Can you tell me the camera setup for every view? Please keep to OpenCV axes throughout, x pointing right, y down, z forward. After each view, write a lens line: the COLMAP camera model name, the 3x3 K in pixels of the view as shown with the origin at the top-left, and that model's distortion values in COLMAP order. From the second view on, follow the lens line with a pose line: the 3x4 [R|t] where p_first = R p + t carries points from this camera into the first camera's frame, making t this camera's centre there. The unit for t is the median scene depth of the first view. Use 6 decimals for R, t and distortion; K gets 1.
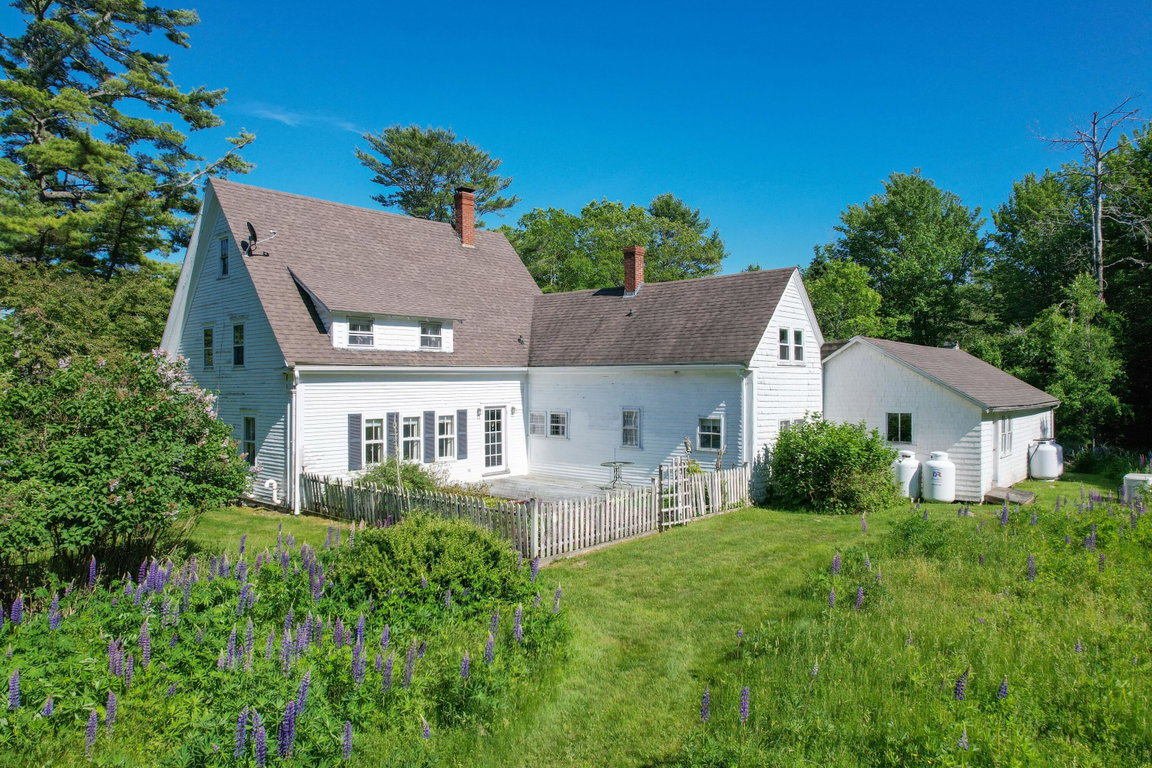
lens RADIAL K [[755.4, 0, 578.1], [0, 755.4, 388.3], [0, 0, 1]] dist [-0.070338, 0.051814]
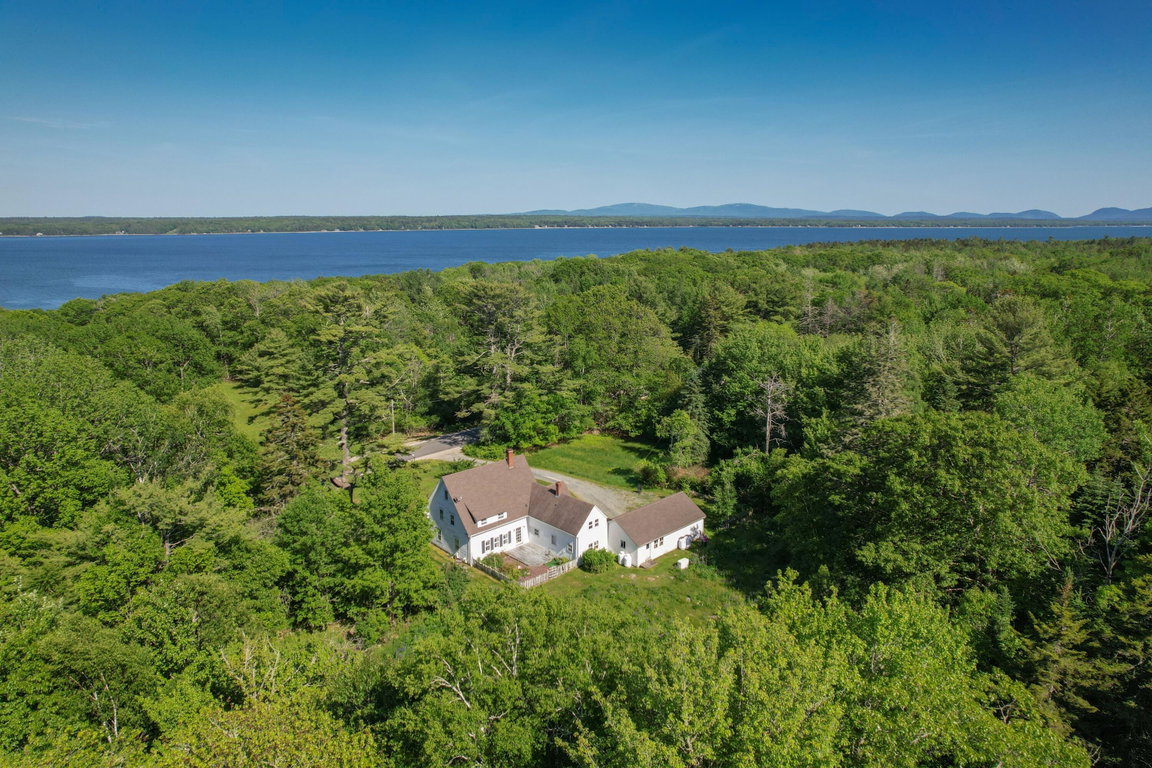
lens RADIAL K [[755.4, 0, 580.3], [0, 755.4, 379.5], [0, 0, 1]] dist [-0.070338, 0.051814]
pose [[0.997127, 0.022330, -0.072380, 0.435479], [-0.007332, 0.979524, 0.201192, -1.419702], [0.075390, -0.200083, 0.976874, -2.390988]]
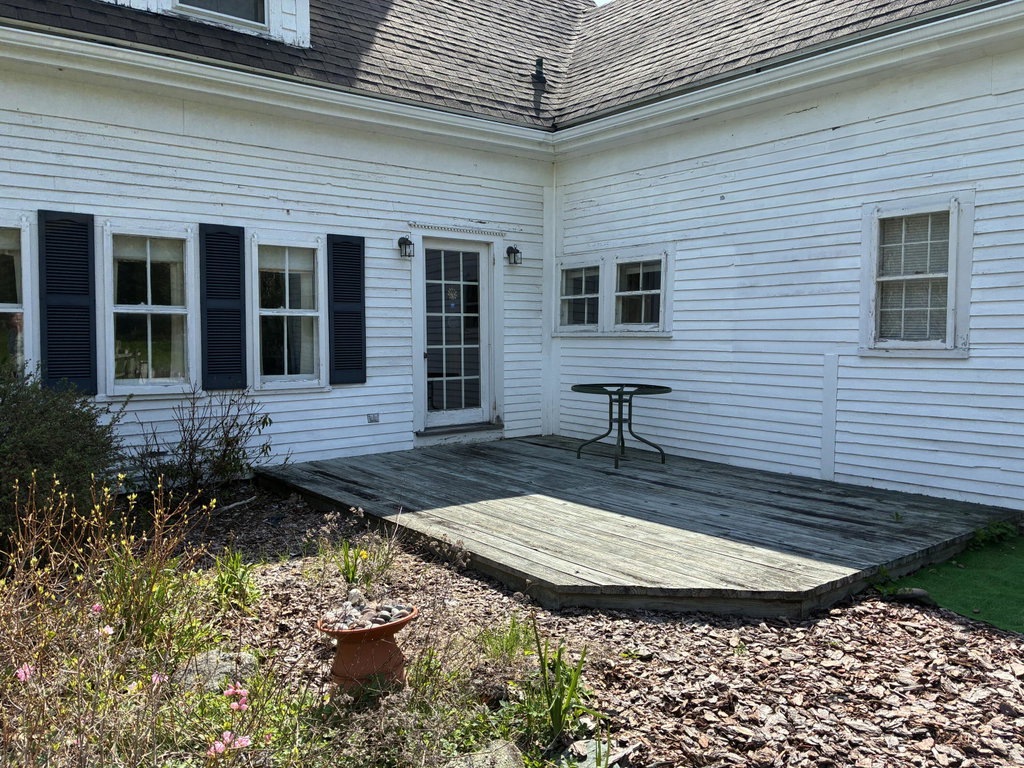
lens RADIAL K [[788.3, 0, 504.2], [0, 788.3, 387.6], [0, 0, 1]] dist [-0.008868, -0.040291]
pose [[0.983137, 0.015330, -0.182227, -0.021423], [-0.004513, 0.998211, 0.059625, 0.072255], [0.182815, -0.057797, 0.981447, 0.654987]]
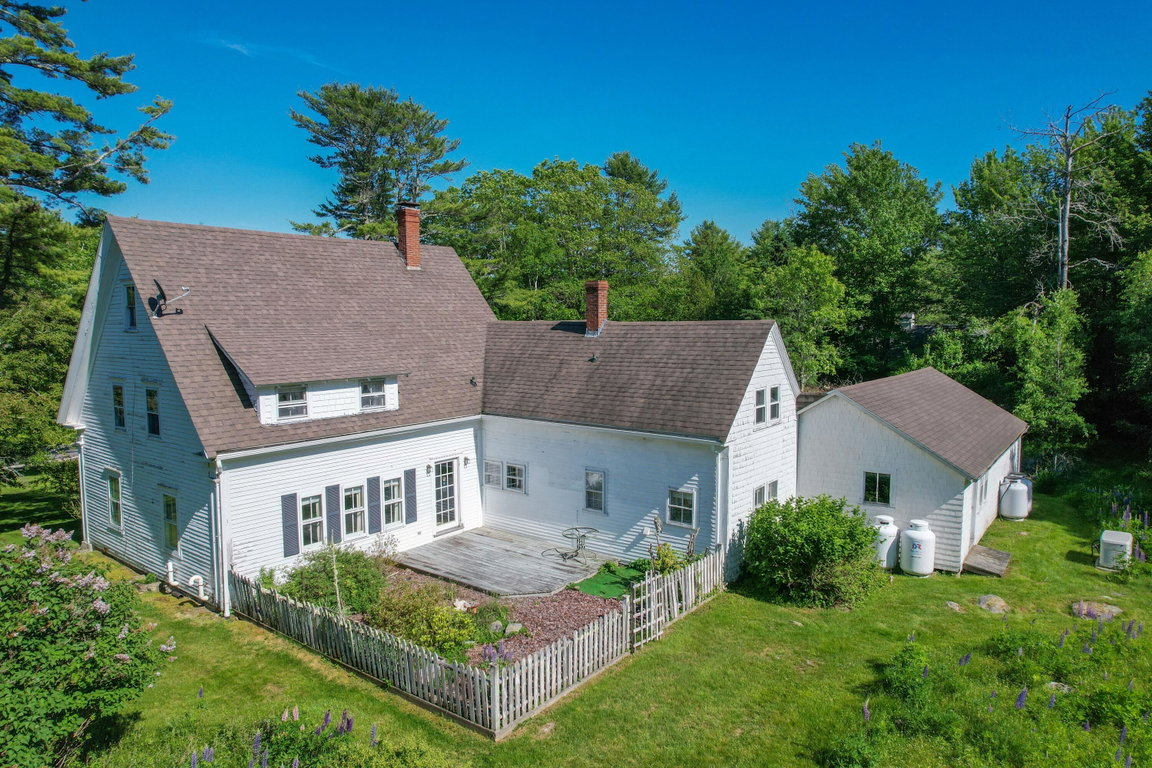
lens RADIAL K [[755.4, 0, 583.0], [0, 755.4, 388.2], [0, 0, 1]] dist [-0.070338, 0.051814]
pose [[0.997468, -0.007390, 0.070728, -0.008391], [0.001418, 0.996454, 0.084123, -0.142821], [-0.071099, -0.083810, 0.993942, 0.085873]]
